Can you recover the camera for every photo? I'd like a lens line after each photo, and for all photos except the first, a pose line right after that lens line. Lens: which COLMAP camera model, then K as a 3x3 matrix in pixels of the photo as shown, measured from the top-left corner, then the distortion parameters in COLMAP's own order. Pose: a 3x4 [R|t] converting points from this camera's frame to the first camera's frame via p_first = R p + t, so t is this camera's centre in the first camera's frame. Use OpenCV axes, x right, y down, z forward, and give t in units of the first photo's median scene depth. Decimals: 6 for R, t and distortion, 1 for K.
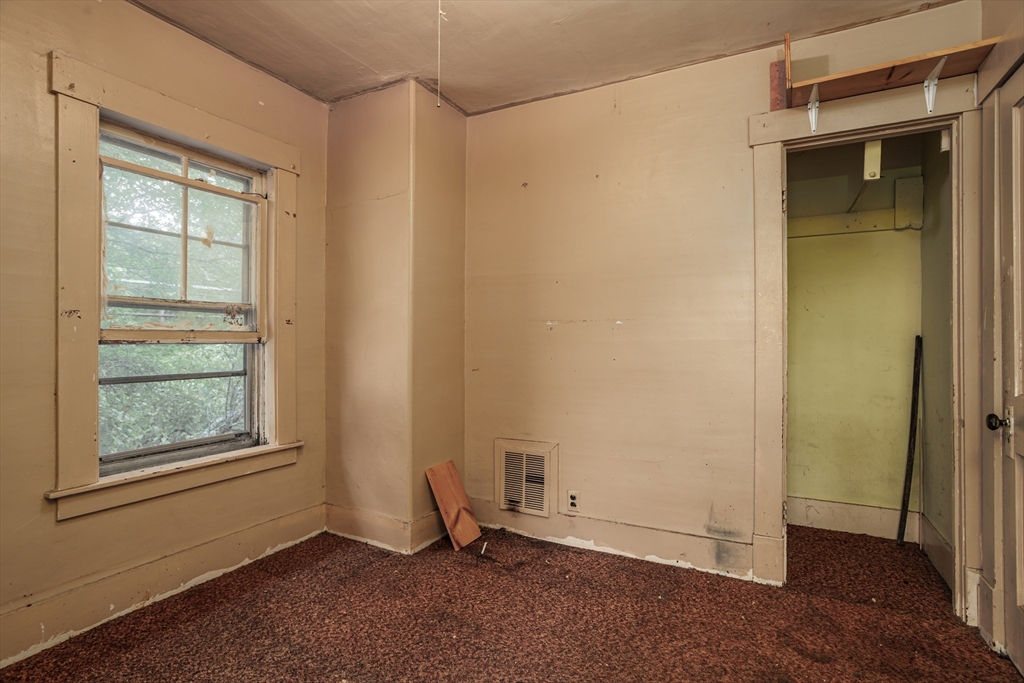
lens RADIAL K [[505.5, 0, 525.6], [0, 505.5, 327.8], [0, 0, 1]] dist [-0.051088, 0.031858]
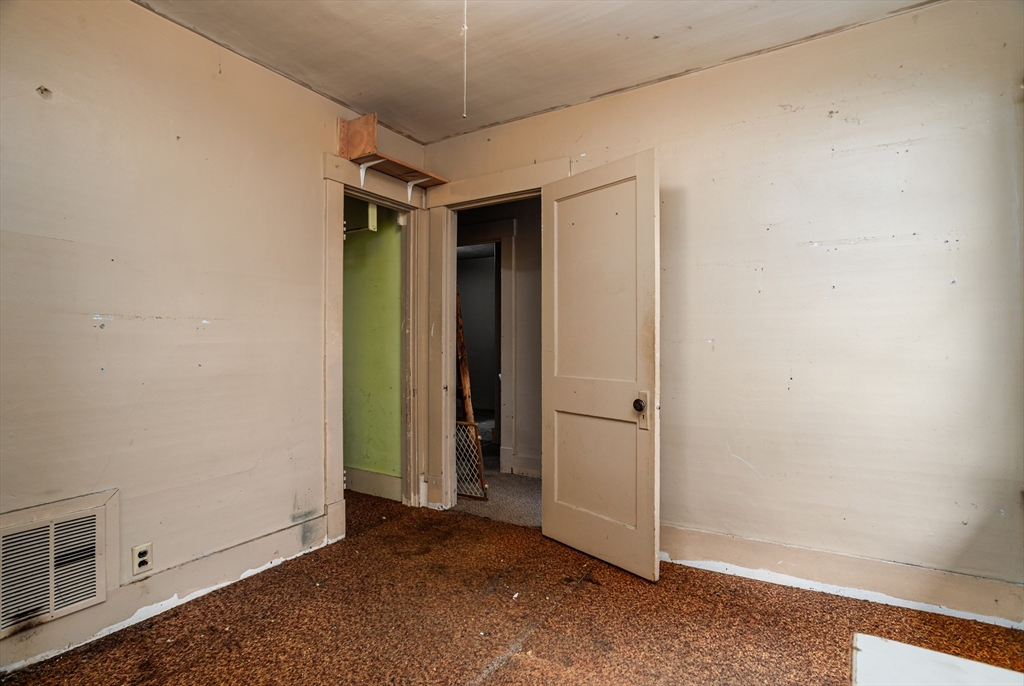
lens RADIAL K [[497.0, 0, 507.3], [0, 497.0, 331.7], [0, 0, 1]] dist [-0.047900, 0.027734]
pose [[0.088536, 0.020798, 0.995856, -0.647468], [-0.022156, 0.999576, -0.018906, 0.011785], [-0.995826, -0.020390, 0.088960, 0.449973]]
